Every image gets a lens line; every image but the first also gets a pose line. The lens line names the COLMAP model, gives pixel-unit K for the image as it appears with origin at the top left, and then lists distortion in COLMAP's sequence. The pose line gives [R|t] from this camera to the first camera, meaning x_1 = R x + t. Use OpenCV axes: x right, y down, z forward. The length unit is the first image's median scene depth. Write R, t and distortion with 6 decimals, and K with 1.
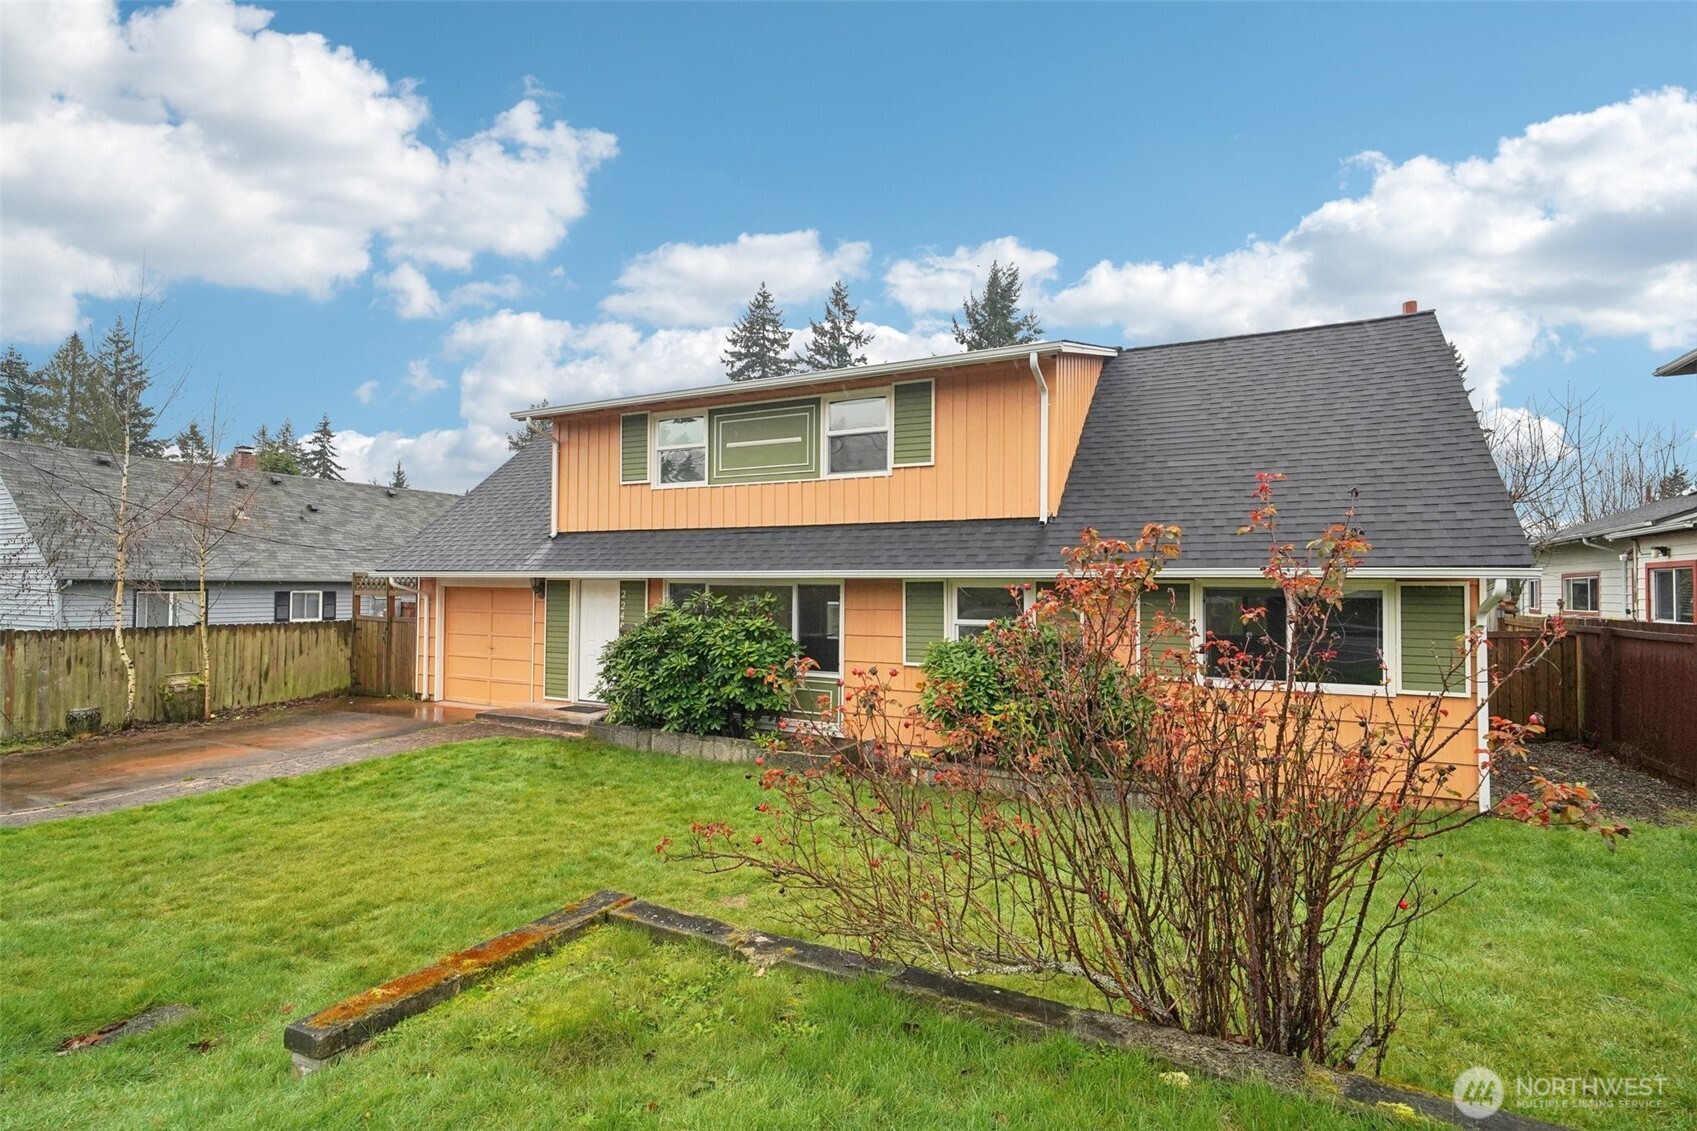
lens RADIAL K [[816.6, 0, 835.7], [0, 816.6, 573.2], [0, 0, 1]] dist [-0.018602, 0.009590]
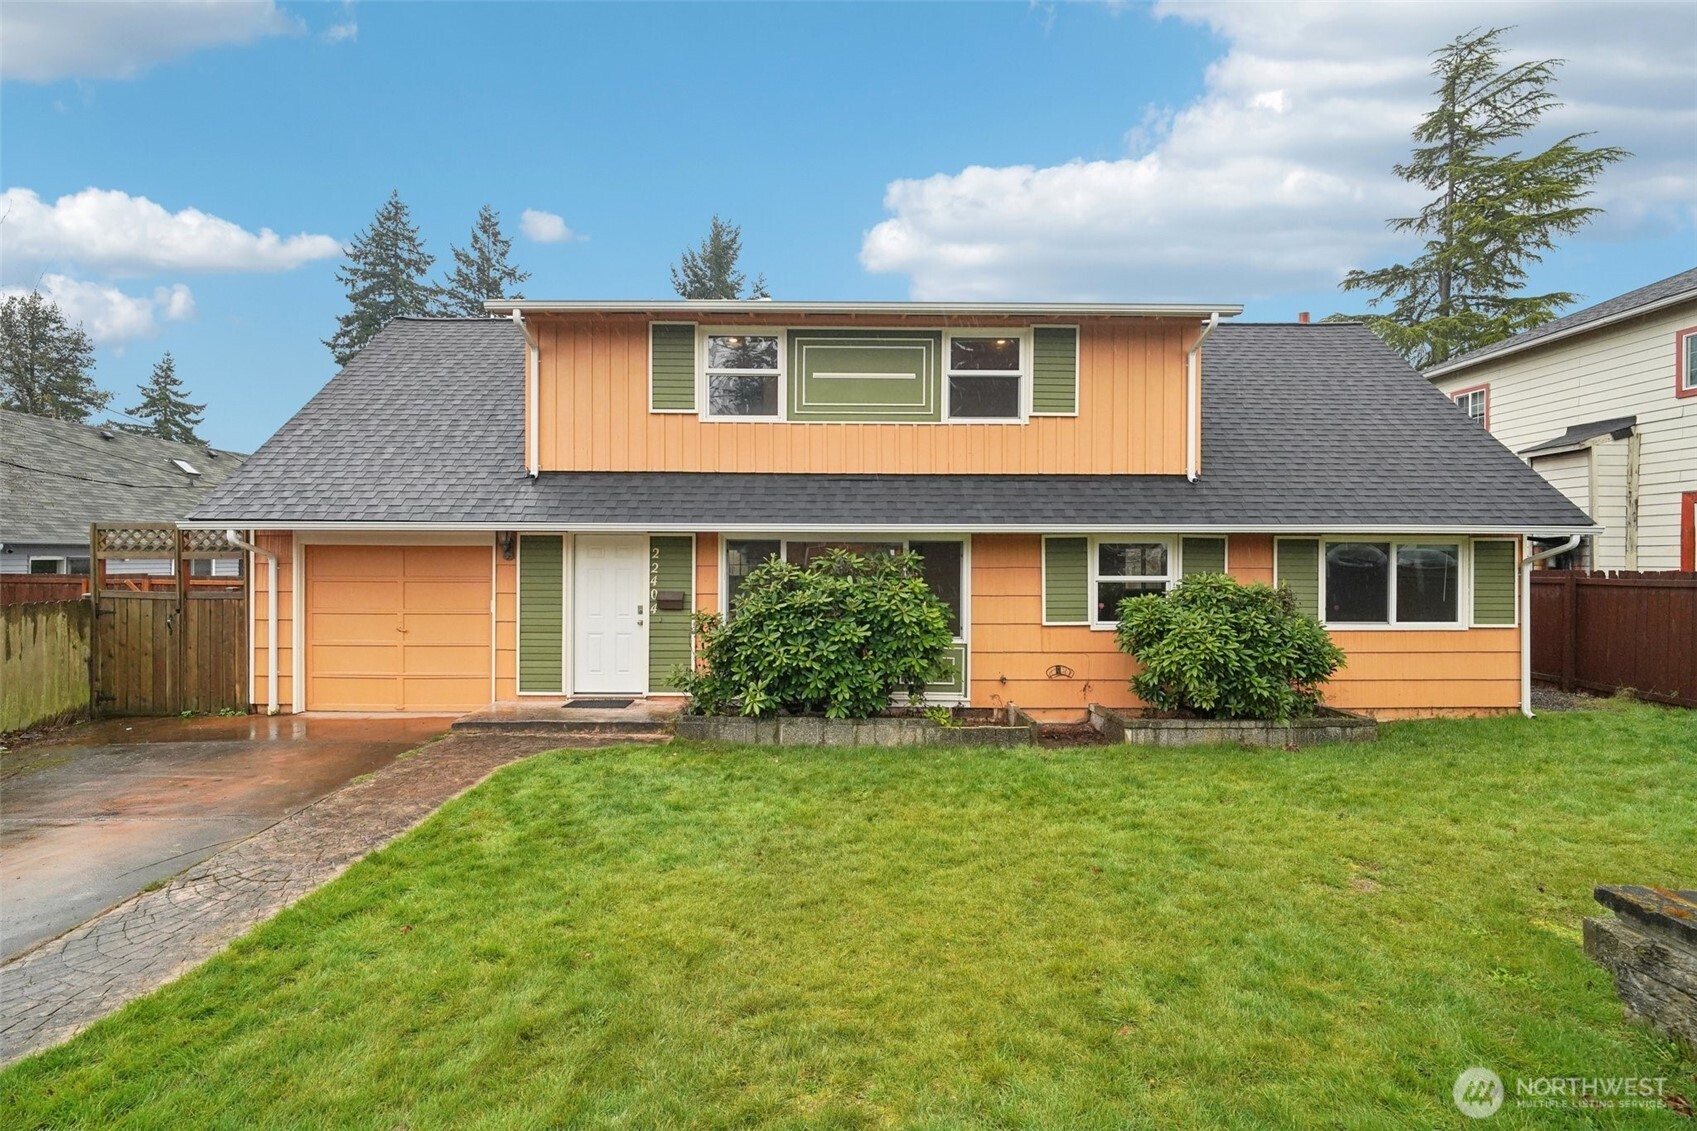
lens RADIAL K [[816.6, 0, 847.7], [0, 816.6, 562.8], [0, 0, 1]] dist [-0.018602, 0.009590]
pose [[0.884608, -0.008507, 0.466258, -0.446328], [-0.005014, 0.999602, 0.027751, 0.011879], [-0.466308, -0.026887, 0.884214, 0.211785]]
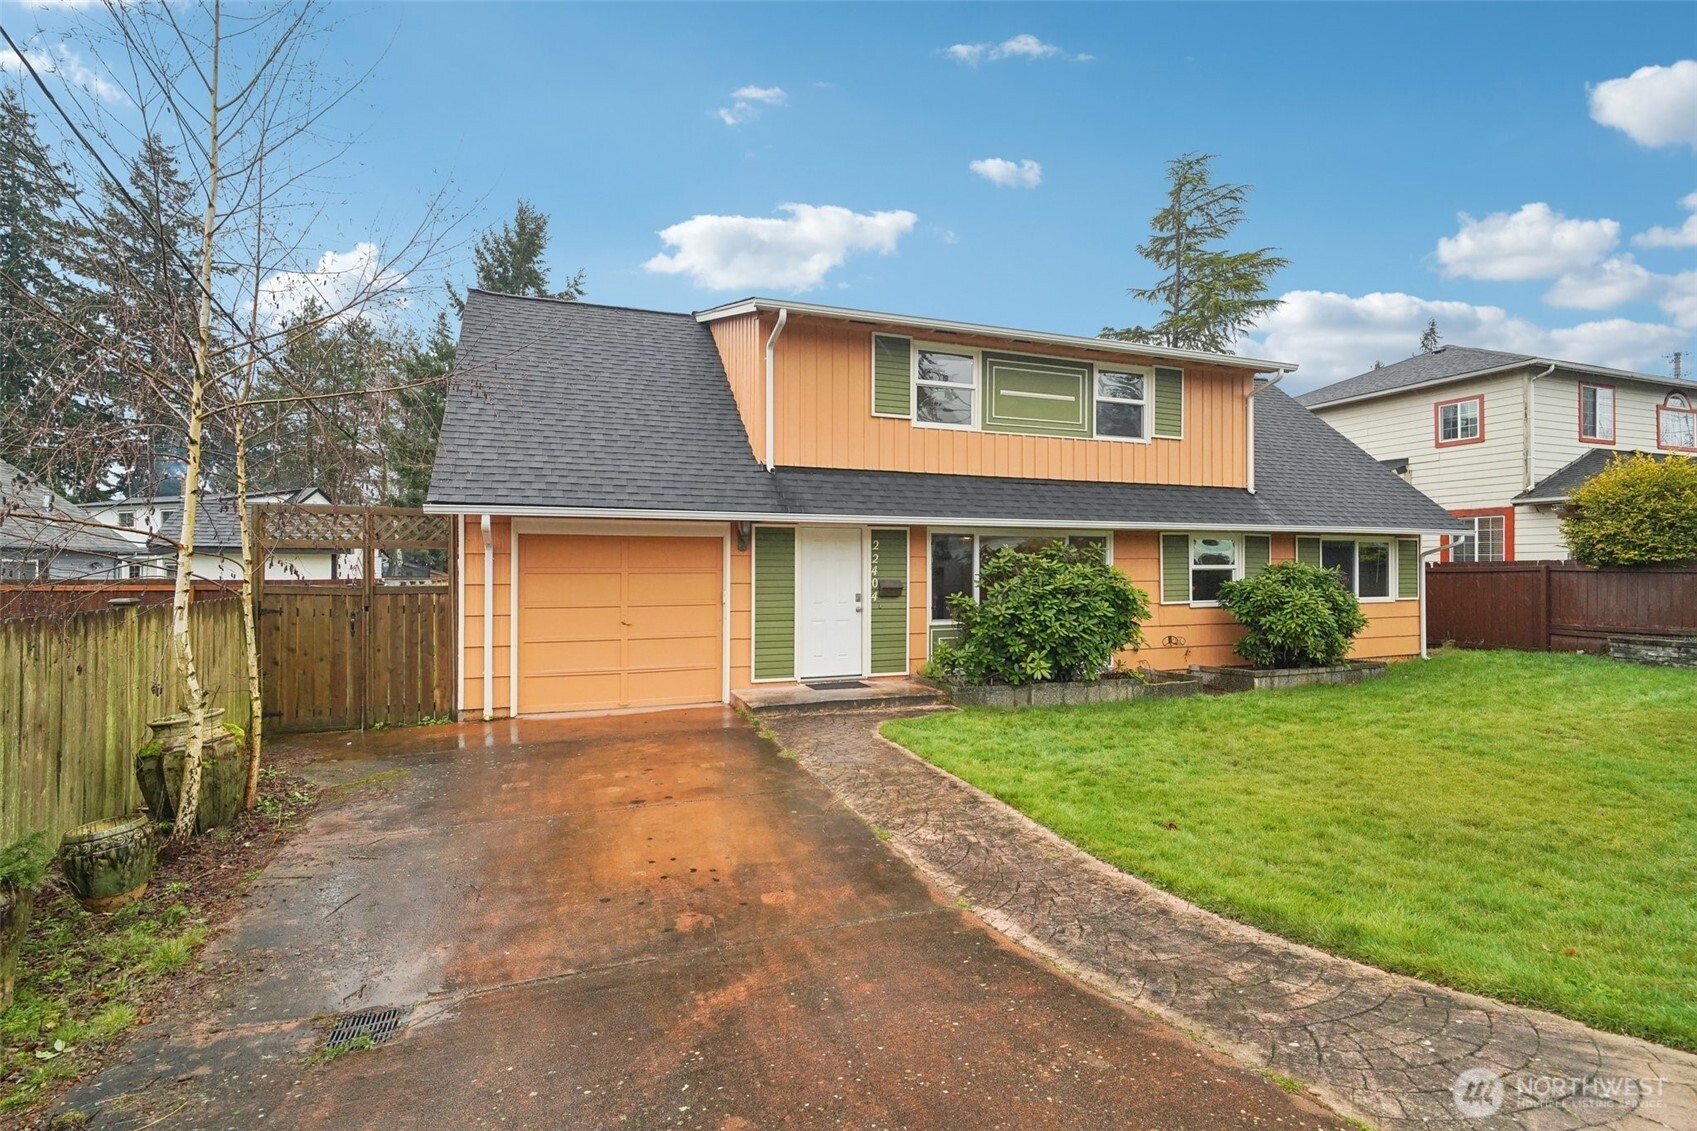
lens RADIAL K [[816.6, 0, 854.5], [0, 816.6, 562.6], [0, 0, 1]] dist [-0.018602, 0.009590]
pose [[0.658700, -0.003175, 0.752399, -0.883782], [-0.007824, 0.999908, 0.011069, 0.033712], [-0.752365, -0.013178, 0.658614, 0.439347]]
